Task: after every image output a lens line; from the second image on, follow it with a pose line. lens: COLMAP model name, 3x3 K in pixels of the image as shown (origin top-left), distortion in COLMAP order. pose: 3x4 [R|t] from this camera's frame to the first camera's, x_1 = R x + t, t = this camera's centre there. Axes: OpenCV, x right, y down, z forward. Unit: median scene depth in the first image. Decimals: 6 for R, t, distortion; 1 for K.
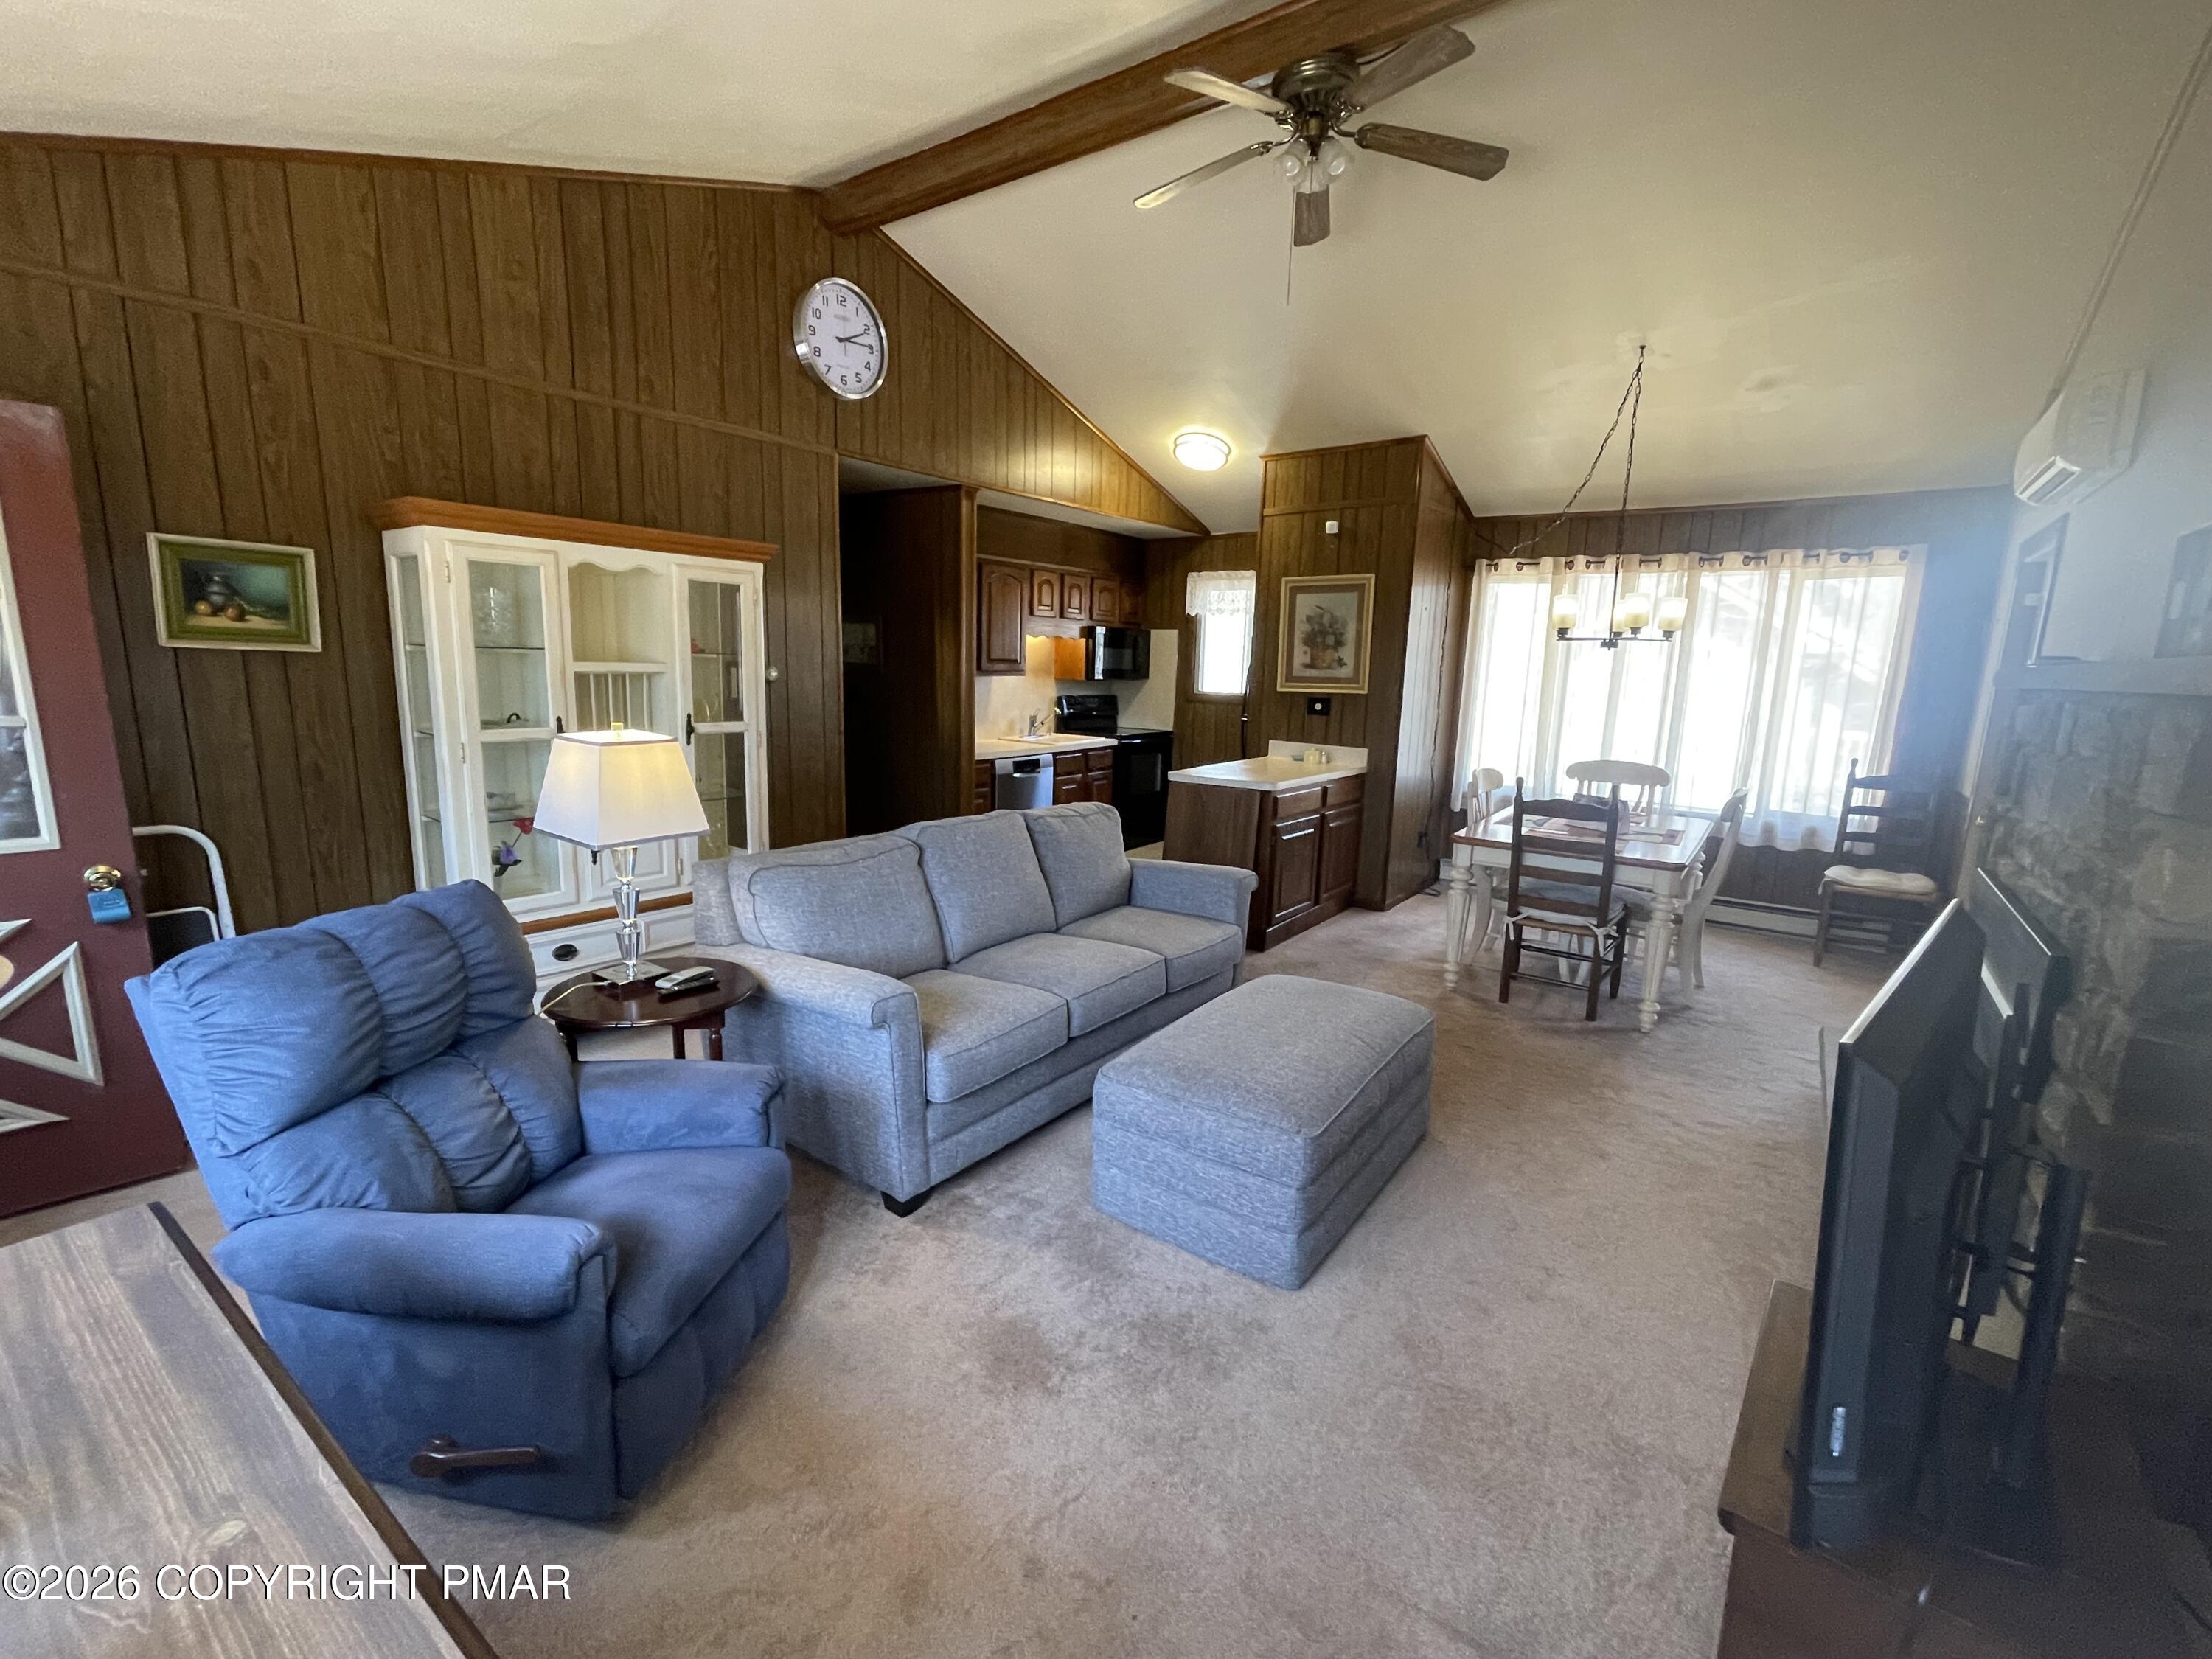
lens RADIAL K [[962.0, 0, 1107.4], [0, 962.0, 838.6], [0, 0, 1]] dist [0.000558, -0.000253]
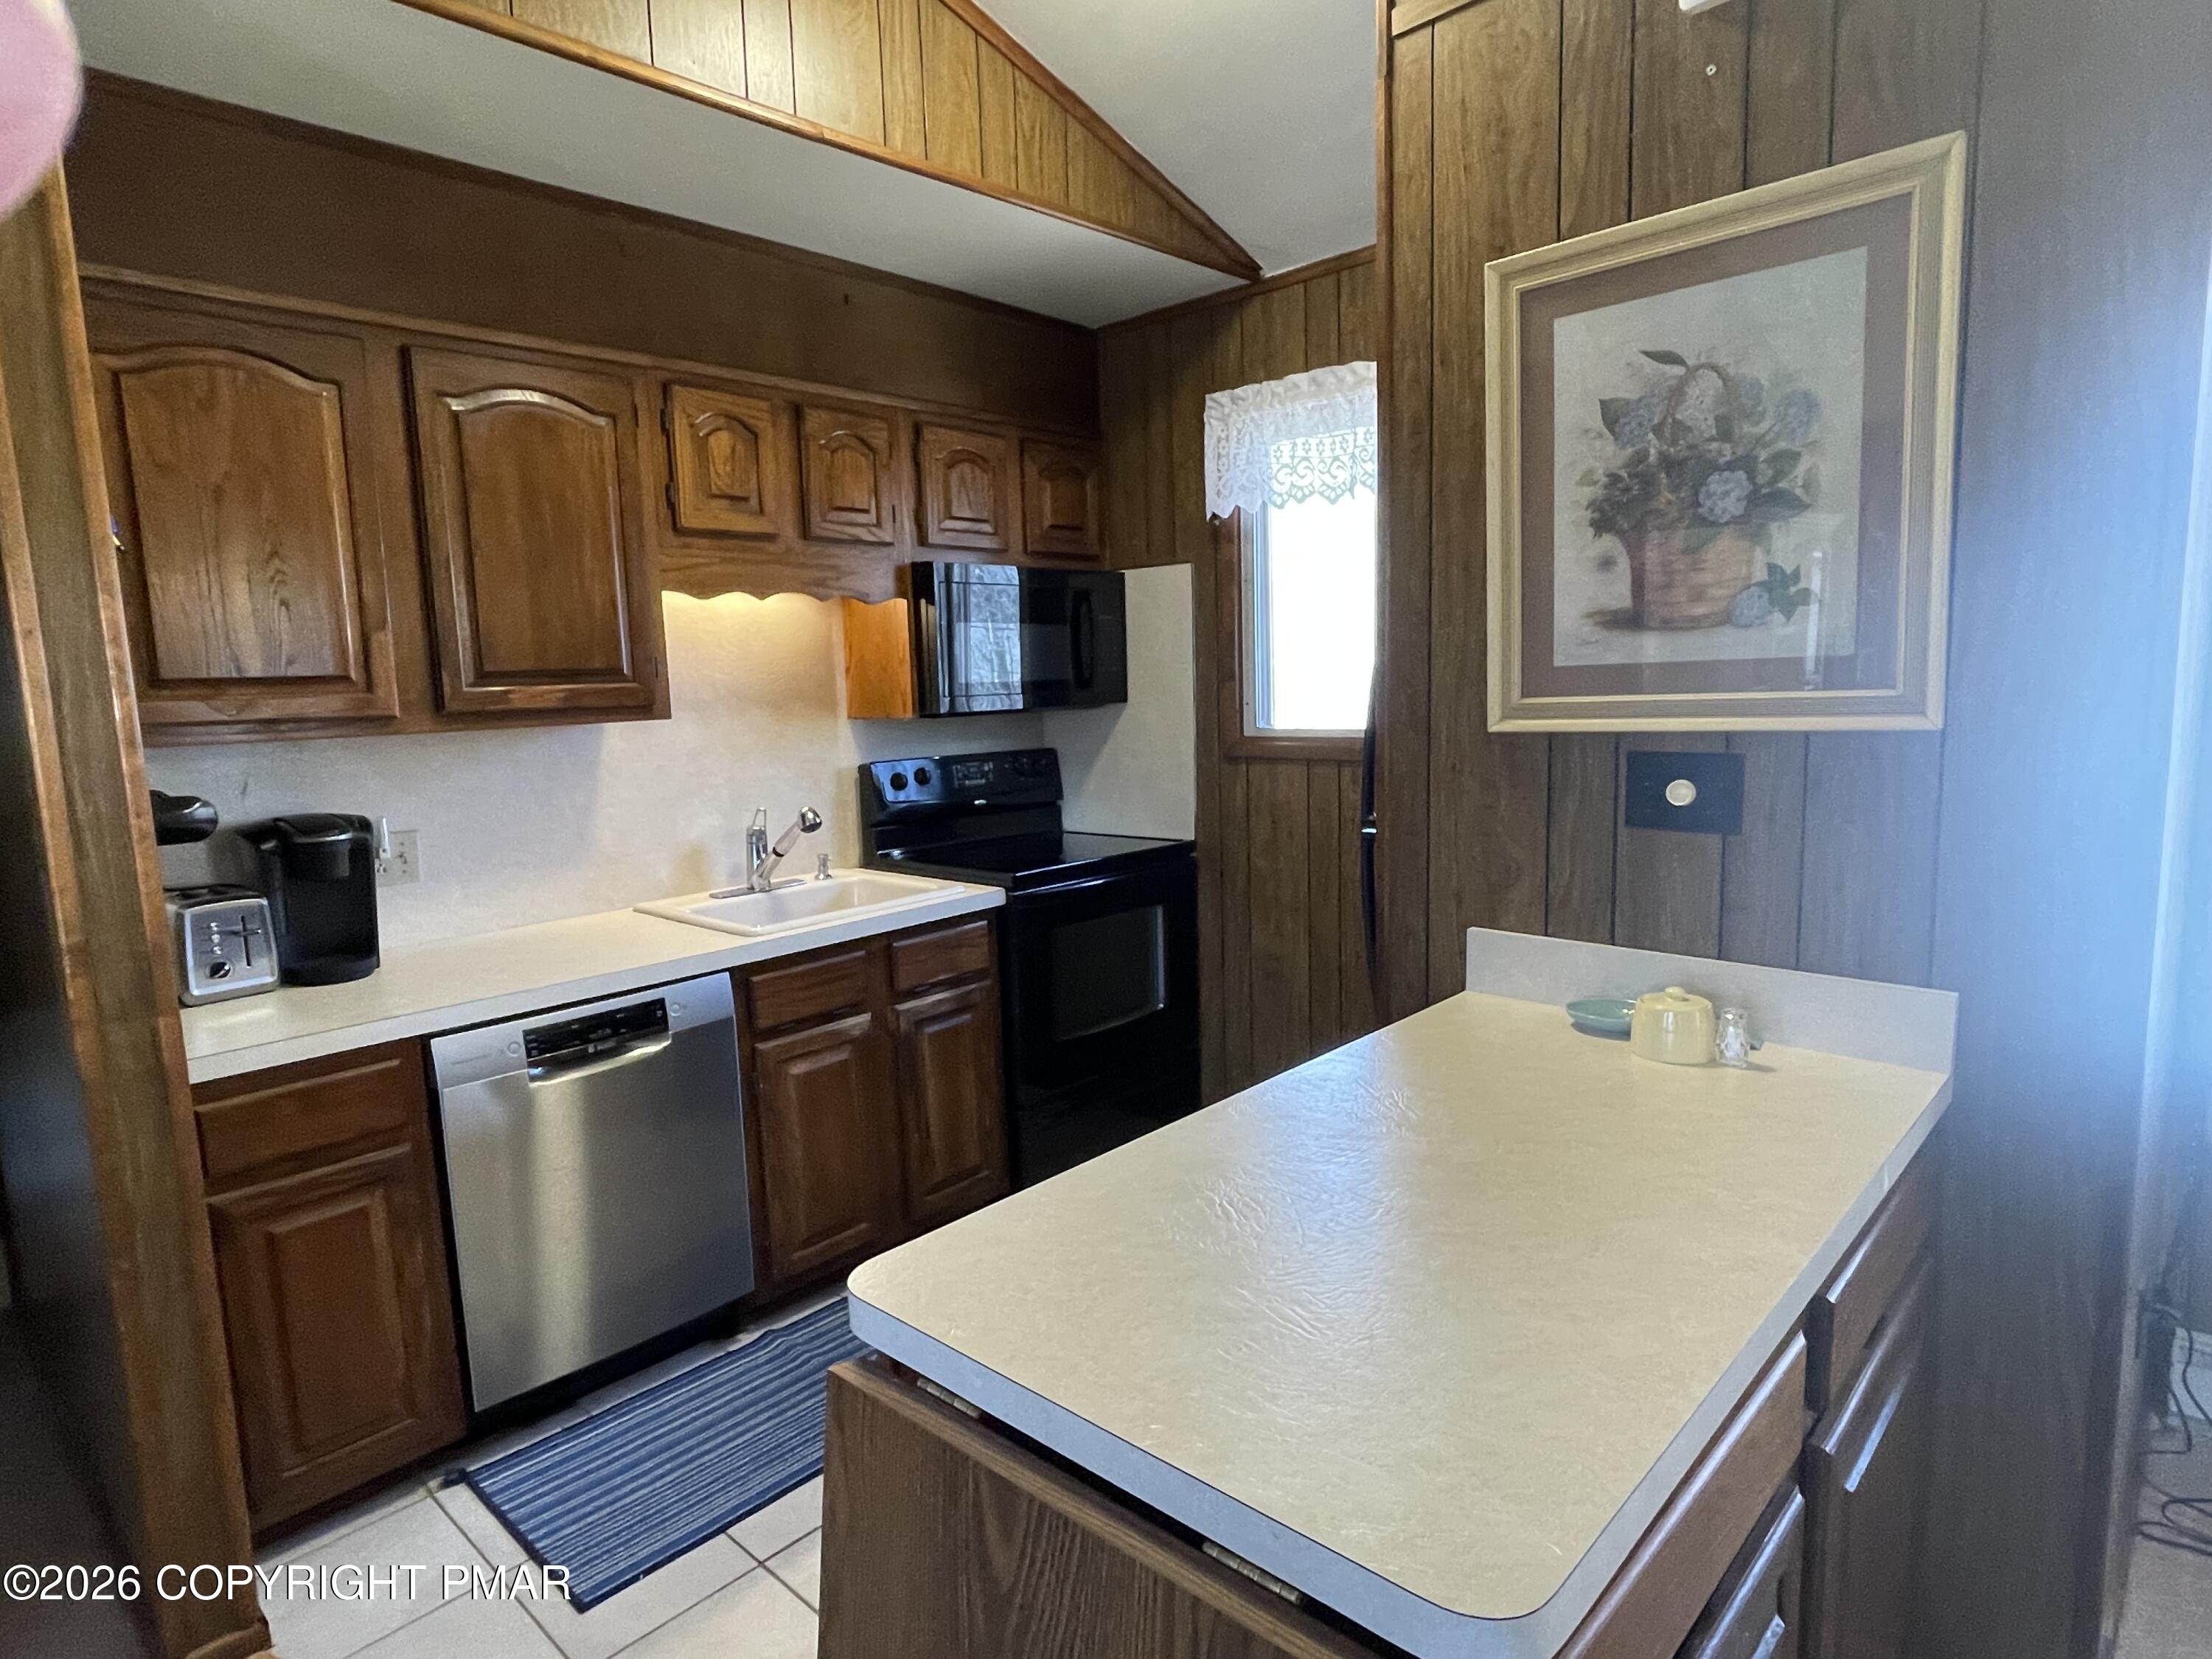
lens RADIAL K [[1232.9, 0, 1106.0], [0, 1232.9, 829.5], [0, 0, 1]] dist [0.000893, -0.000048]
pose [[0.991103, -0.042749, -0.126043, 0.107384], [0.035211, 0.997489, -0.061442, -0.102199], [0.128353, 0.056458, 0.990120, 0.614600]]
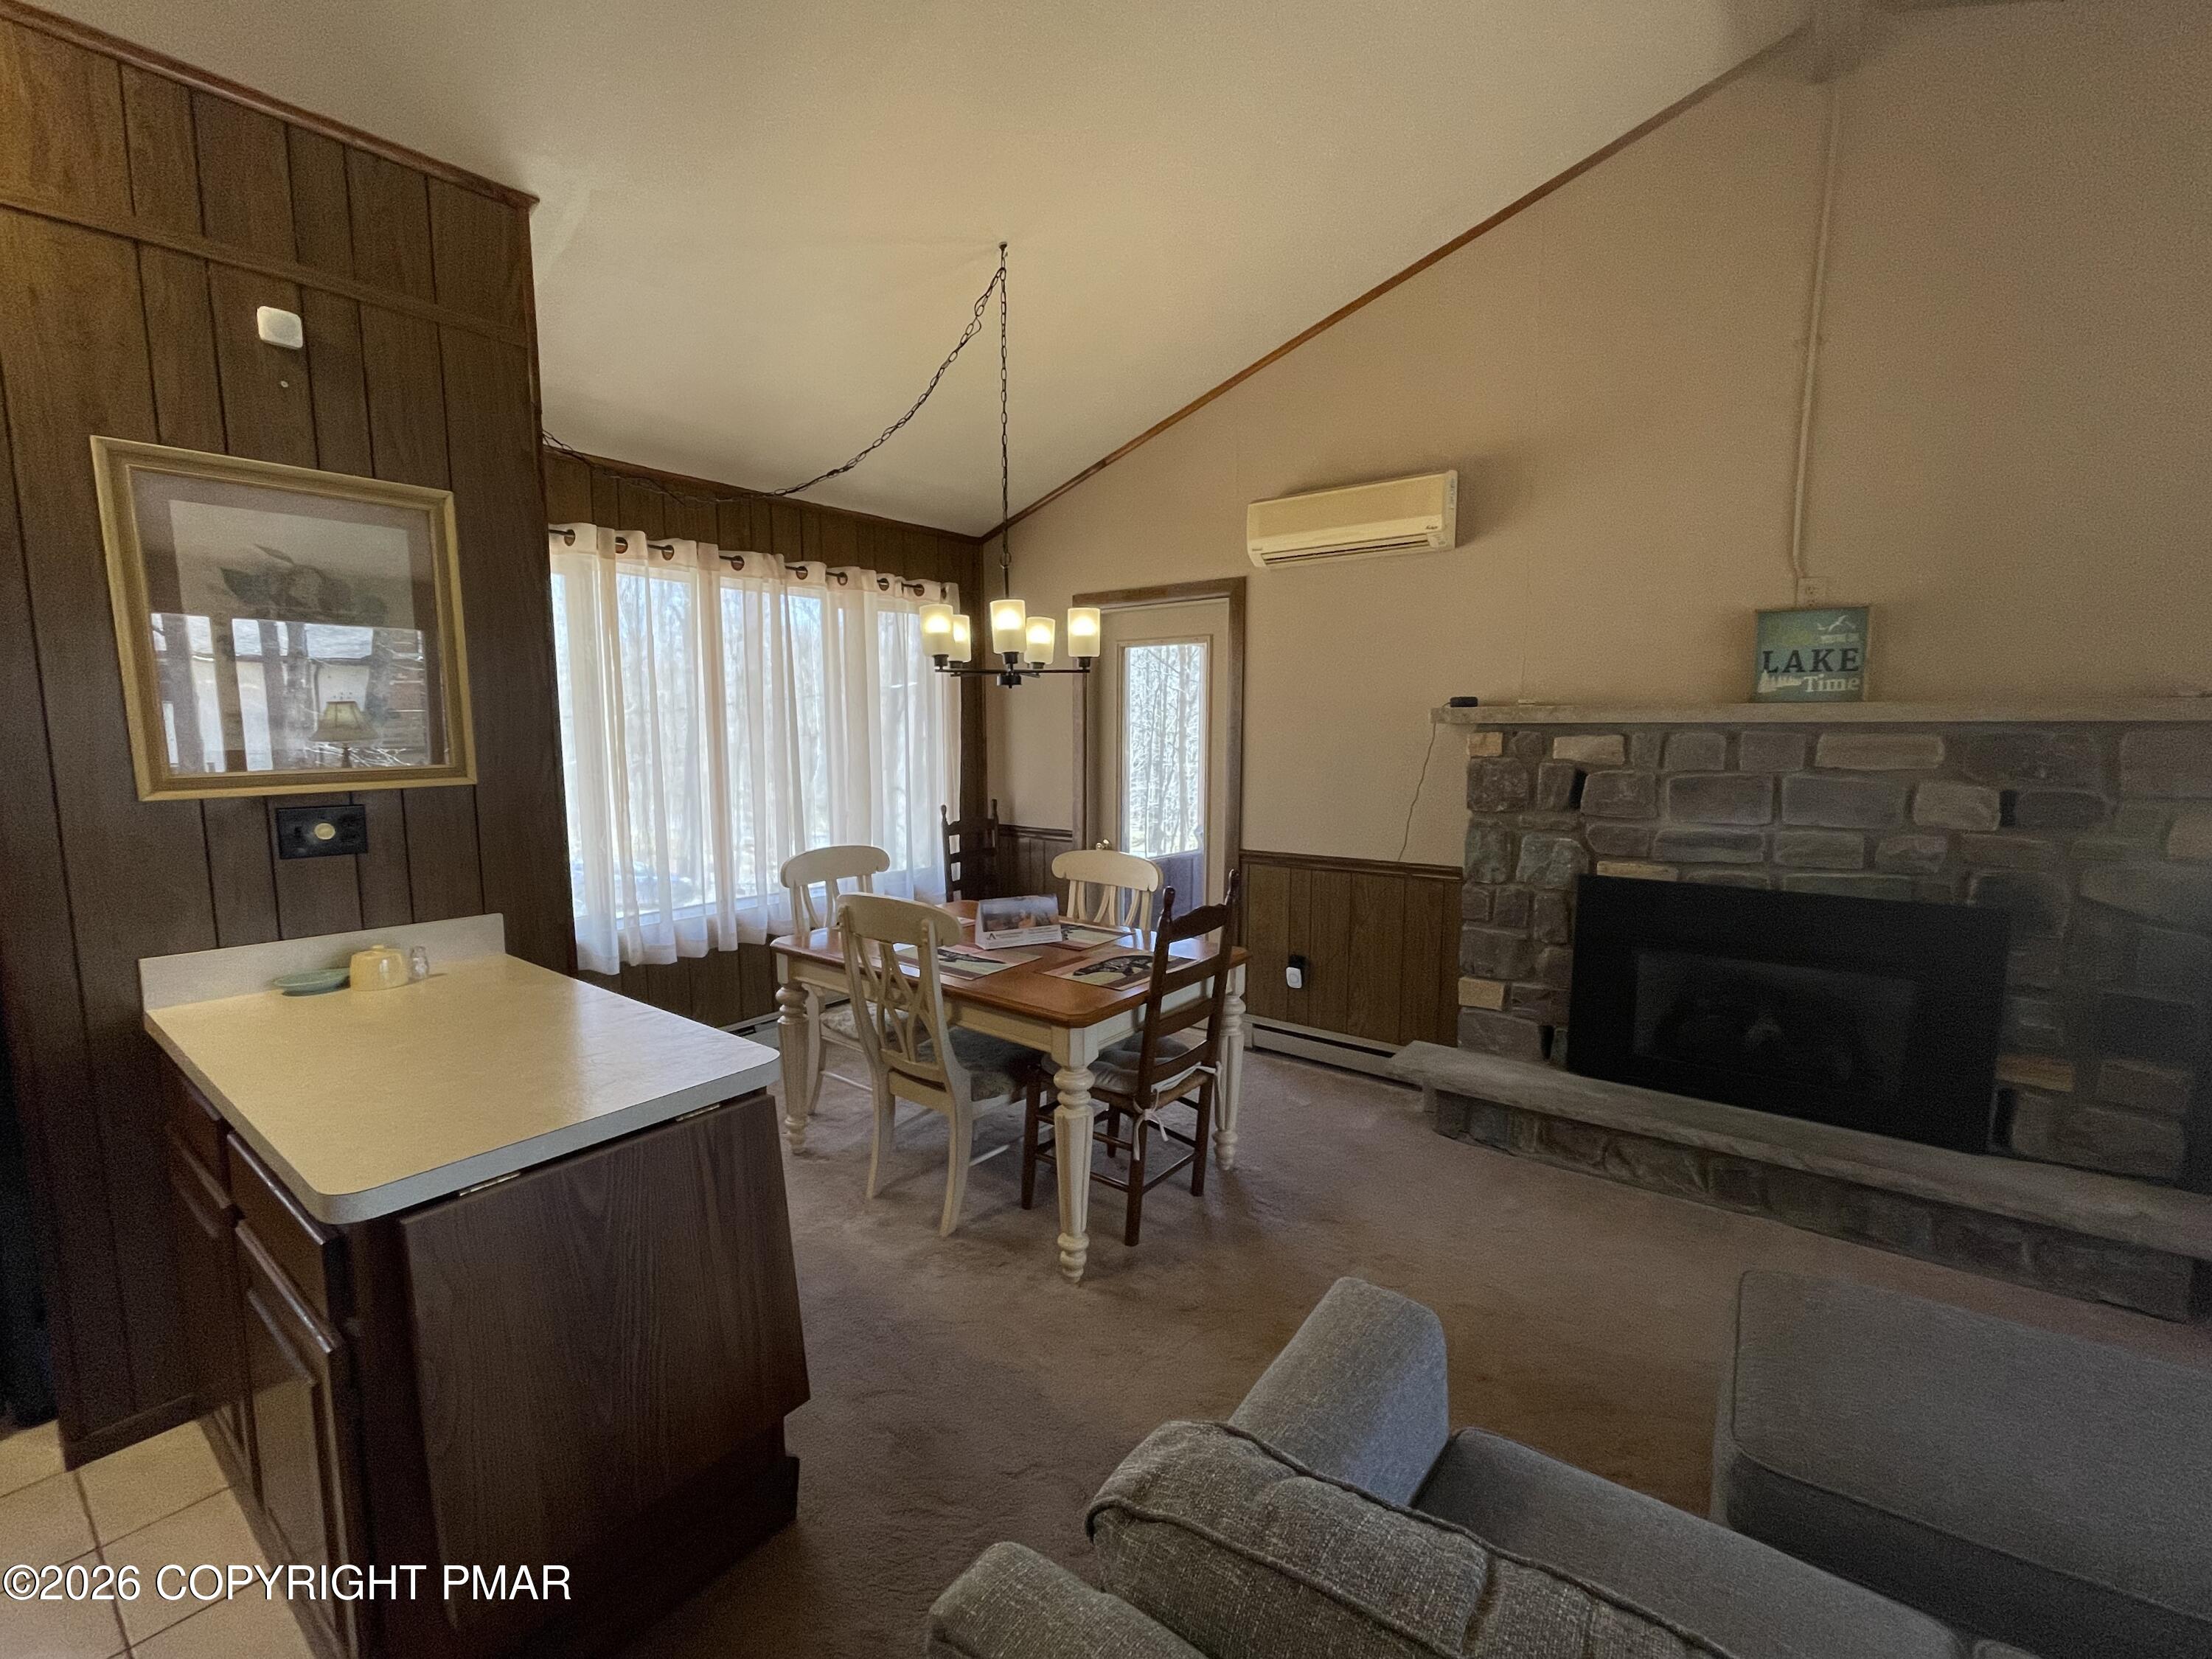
lens RADIAL K [[962.0, 0, 1107.4], [0, 962.0, 838.6], [0, 0, 1]] dist [0.000558, -0.000253]
pose [[0.031673, -0.140990, 0.989504, -0.112450], [0.190822, 0.972644, 0.132479, -0.111982], [-0.981113, 0.184624, 0.057710, 0.613574]]
